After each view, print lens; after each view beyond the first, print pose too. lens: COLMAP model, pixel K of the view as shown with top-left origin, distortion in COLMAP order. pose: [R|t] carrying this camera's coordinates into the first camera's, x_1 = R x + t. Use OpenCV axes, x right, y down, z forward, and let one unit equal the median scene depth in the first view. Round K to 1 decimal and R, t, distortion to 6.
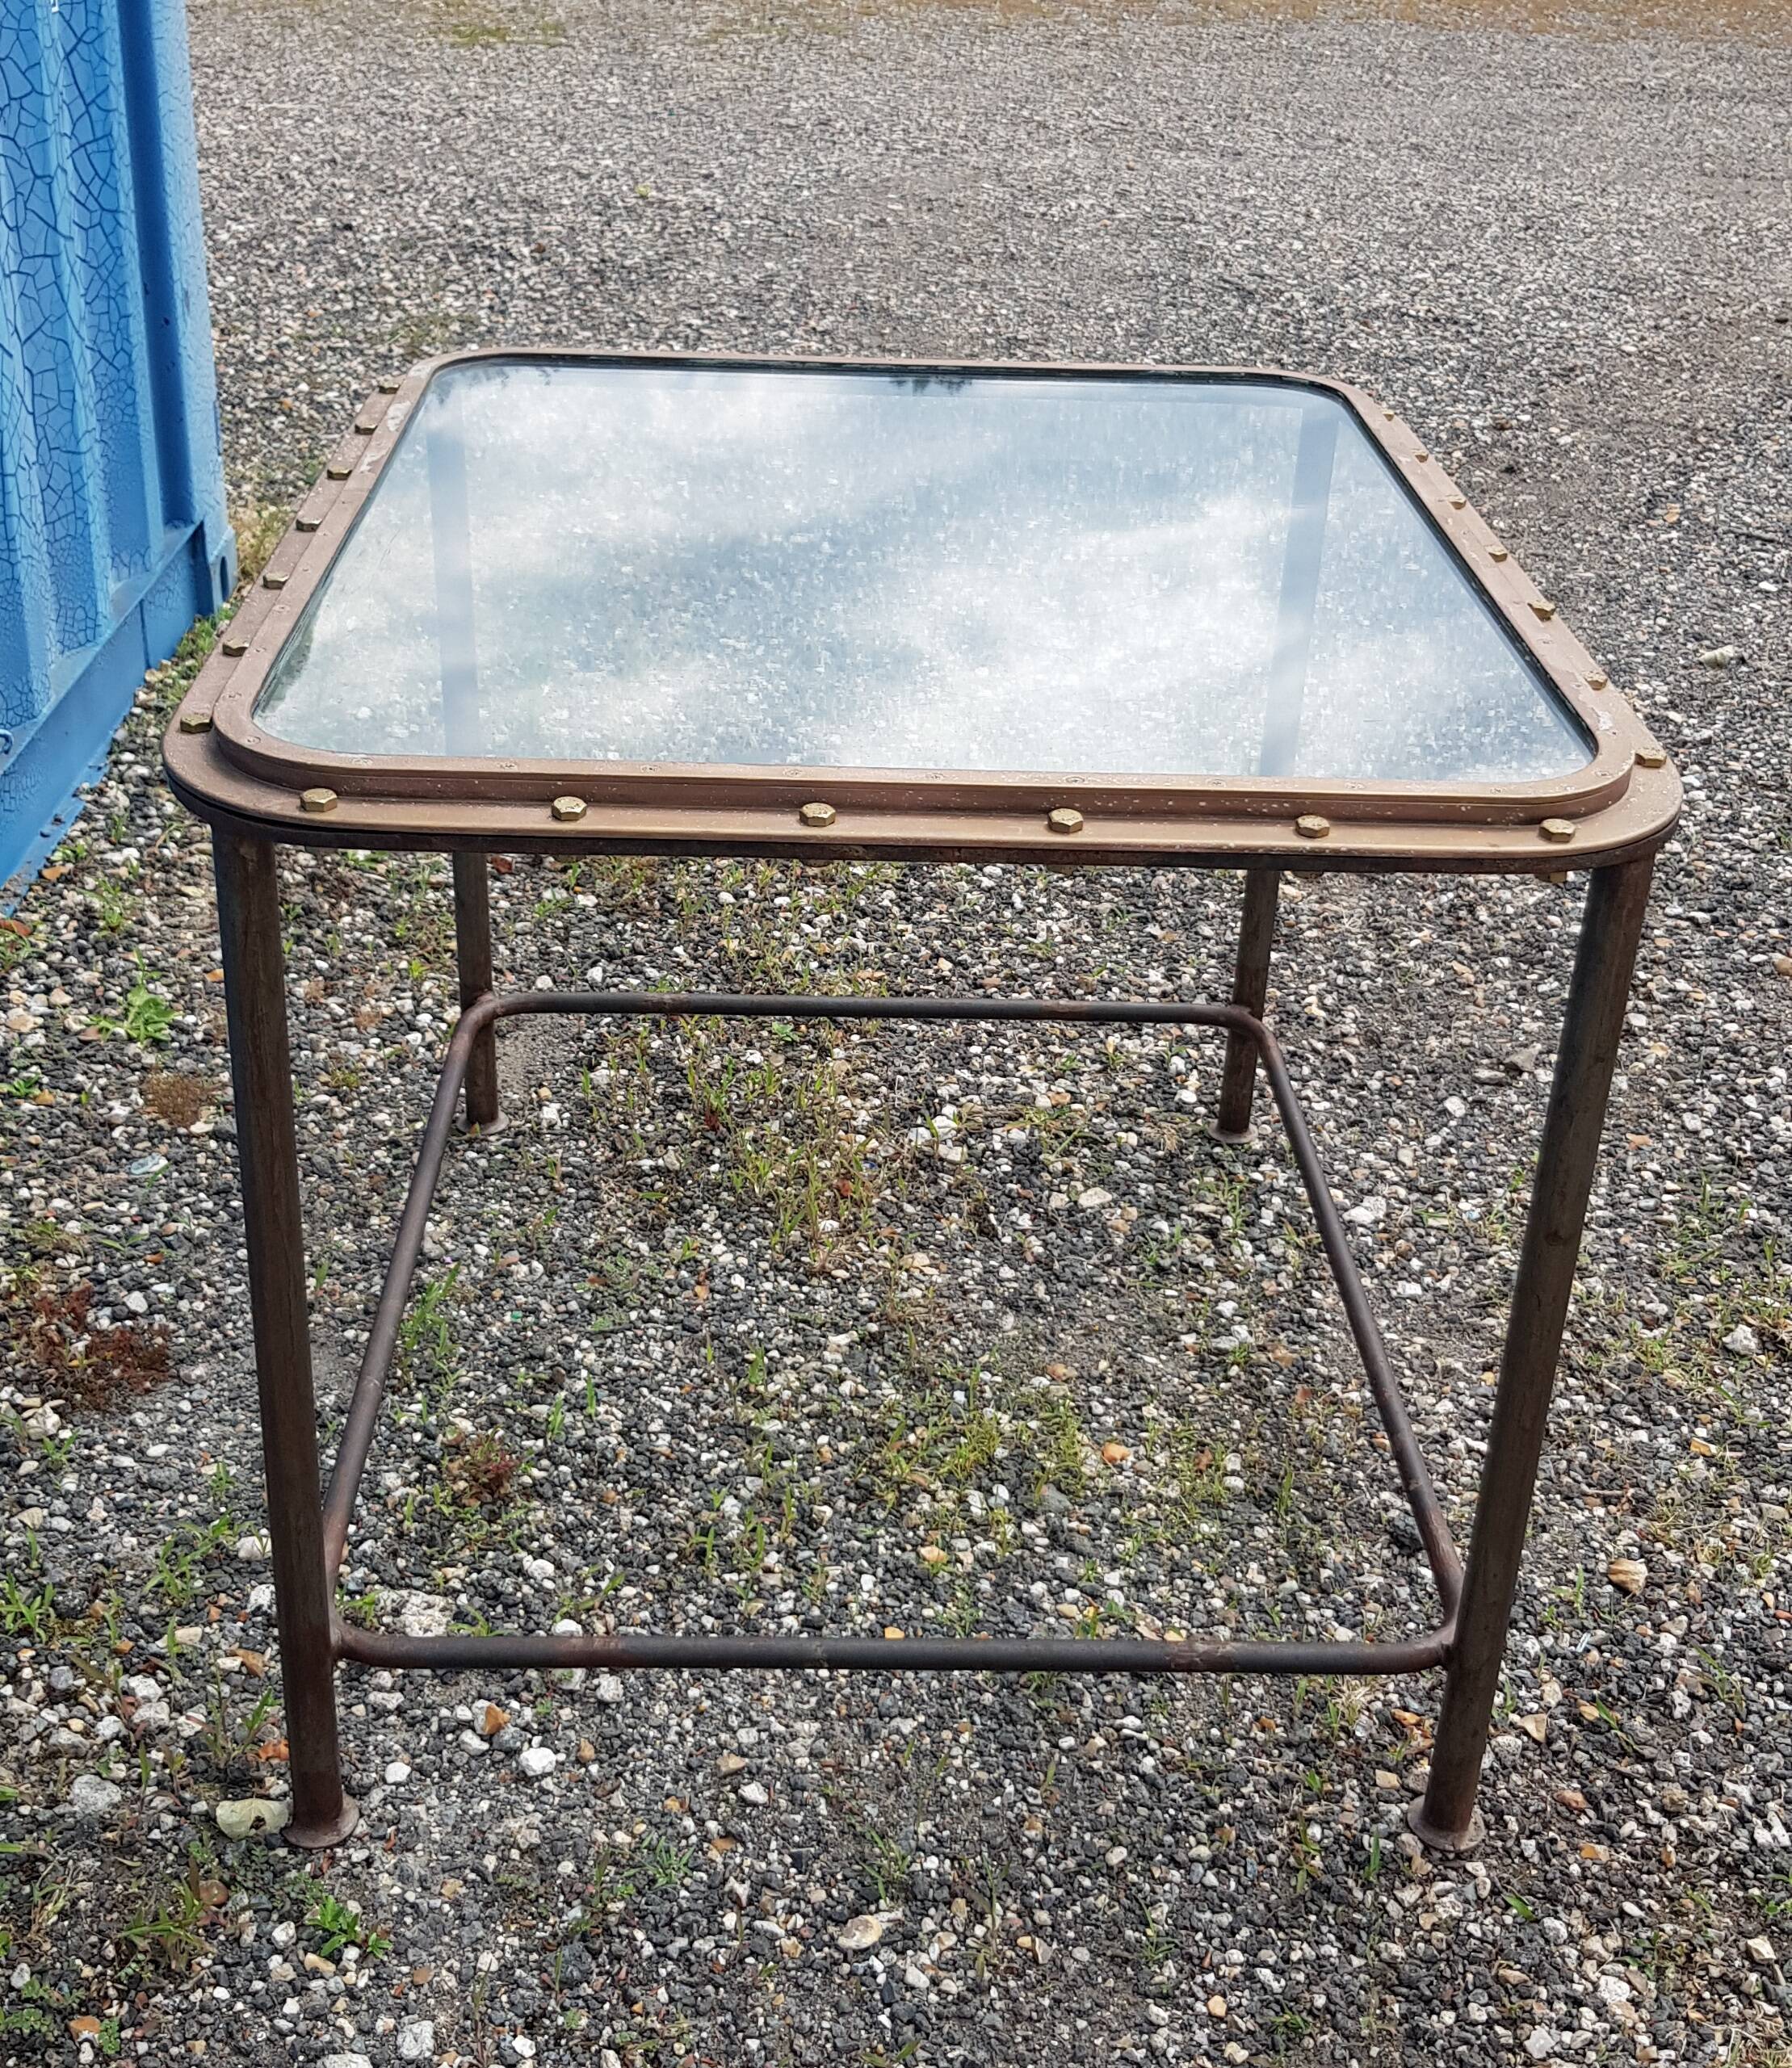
lens RADIAL K [[2467.3, 0, 896.0], [0, 2467.3, 1034.0], [0, 0, 1]] dist [0.109609, -0.310892]
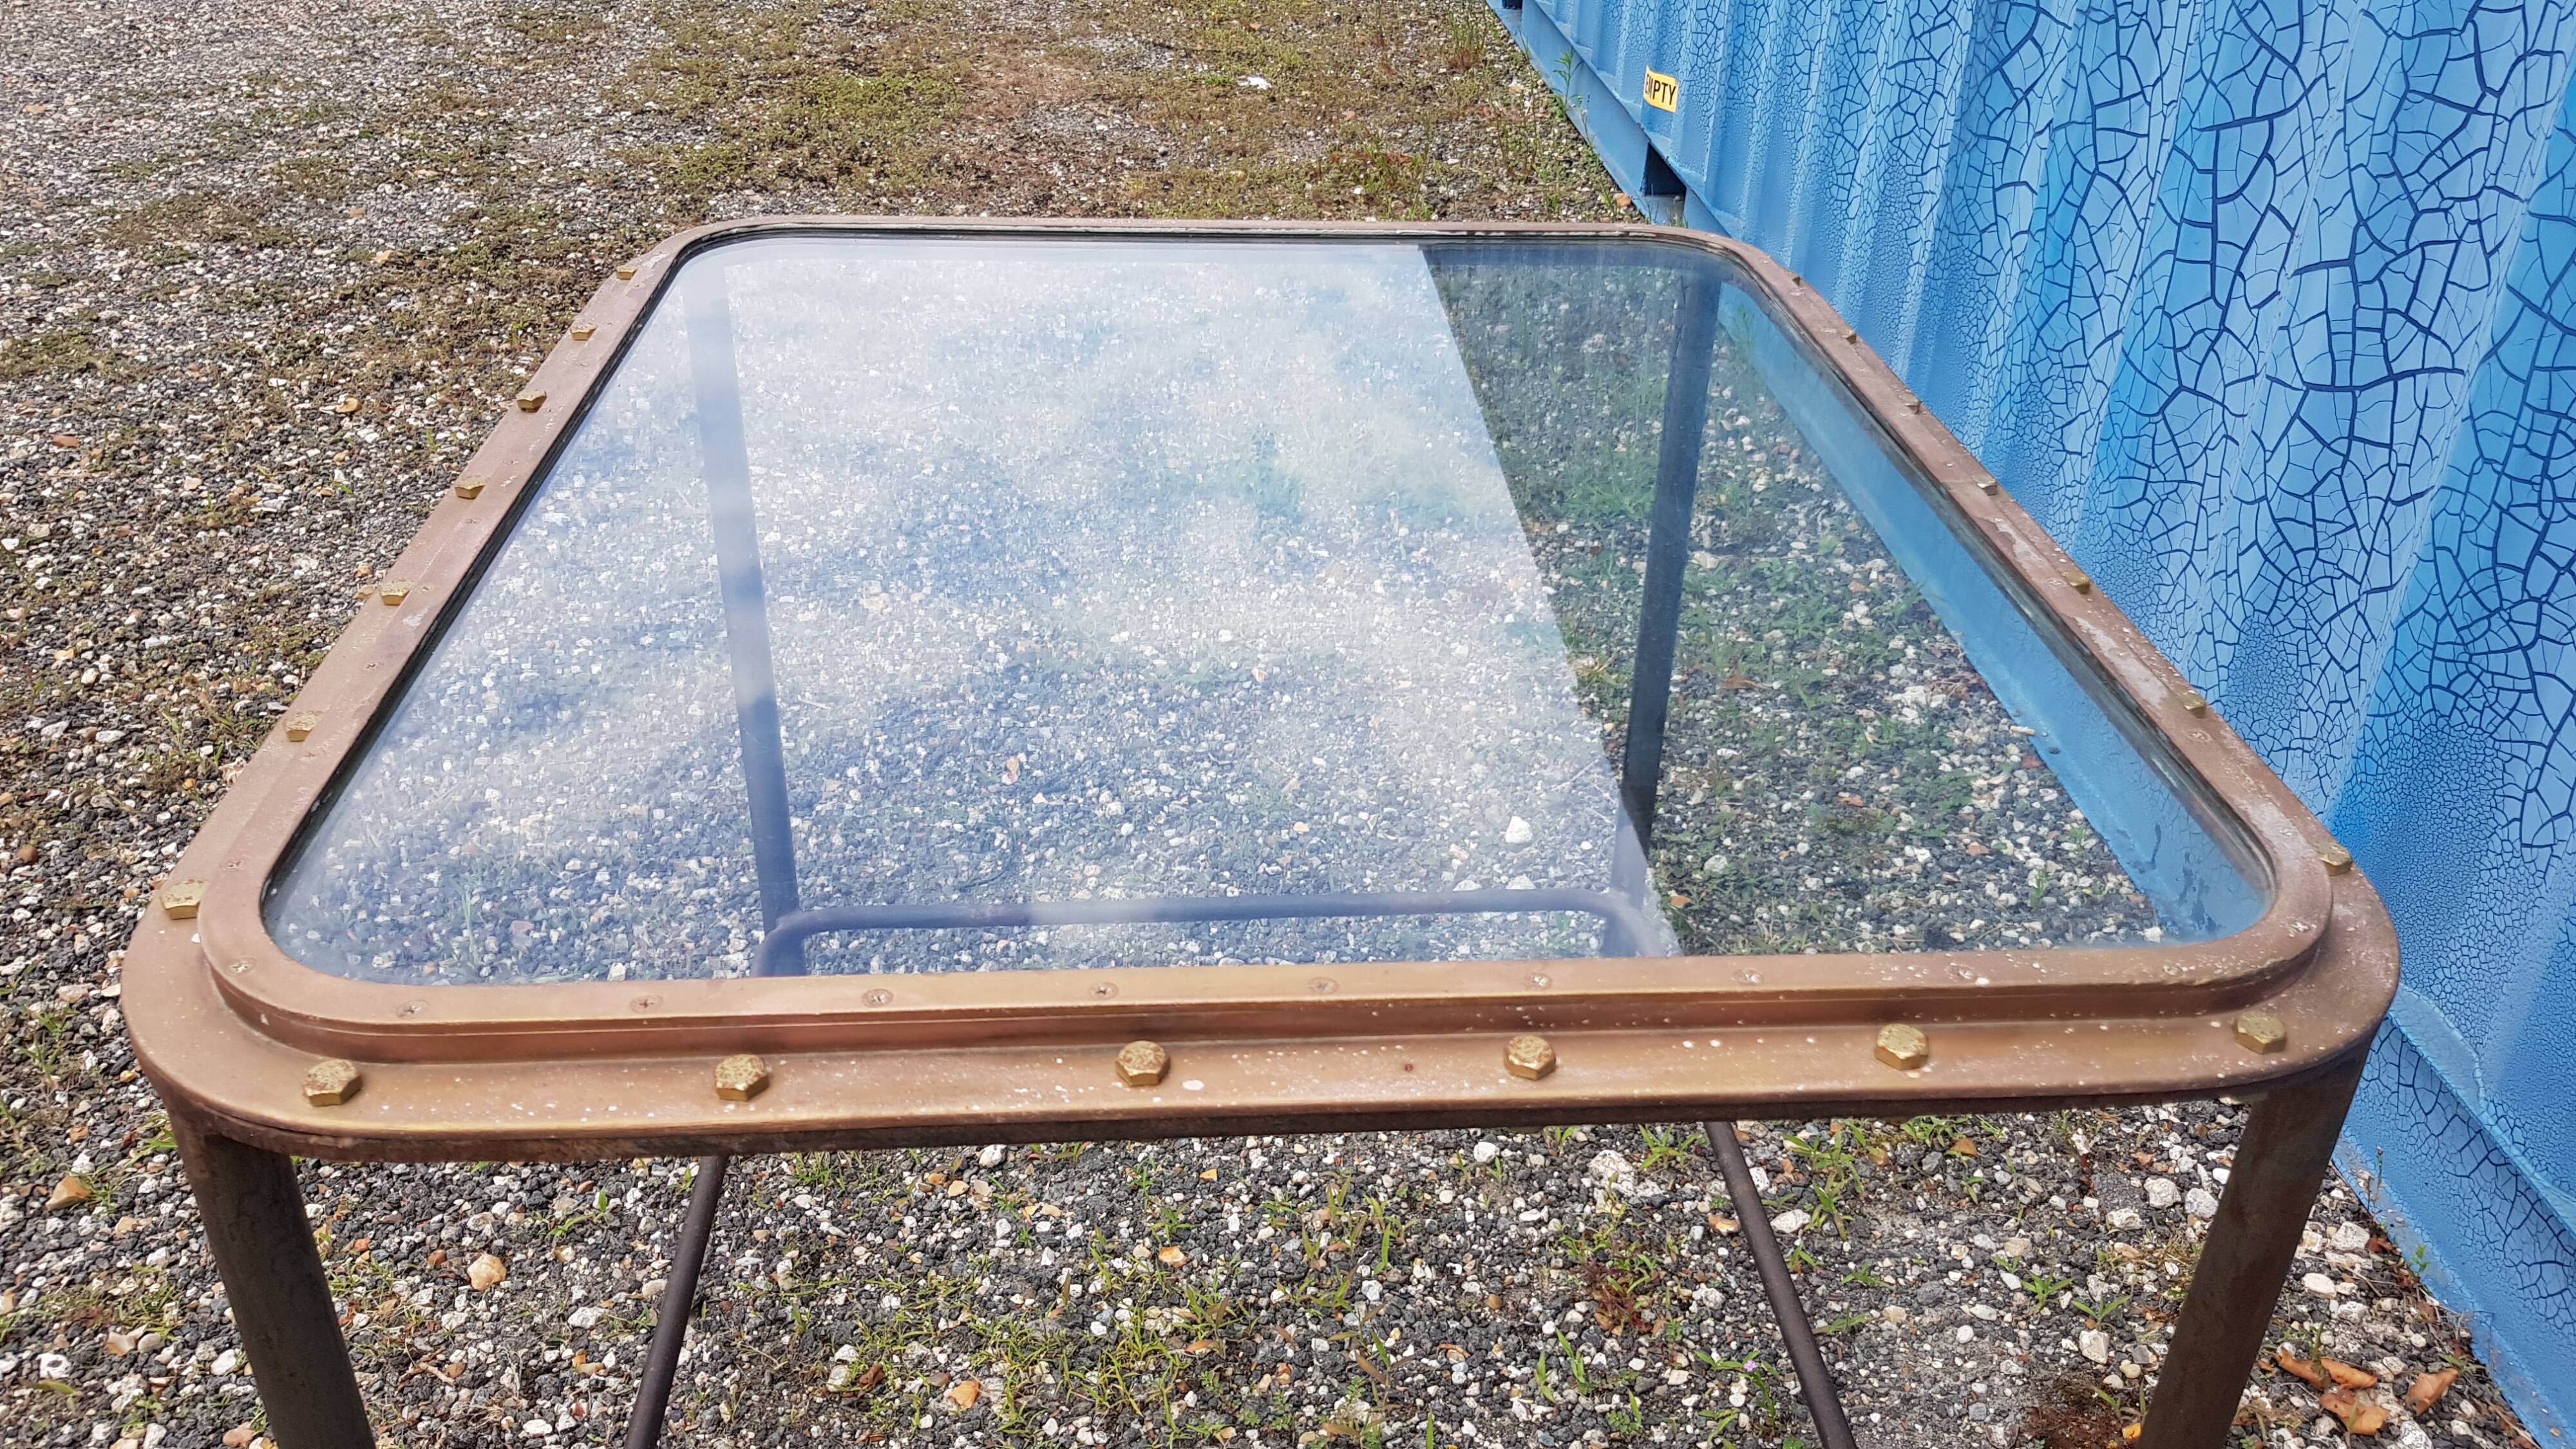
lens RADIAL K [[1990.4, 0, 1302.9], [0, 1990.4, 696.8], [0, 0, 1]] dist [0.071135, -0.155993]
pose [[-0.996929, -0.034567, -0.070265, 0.021230], [-0.077831, 0.536206, 0.840491, -0.491744], [0.008623, 0.843379, -0.537250, 0.979805]]
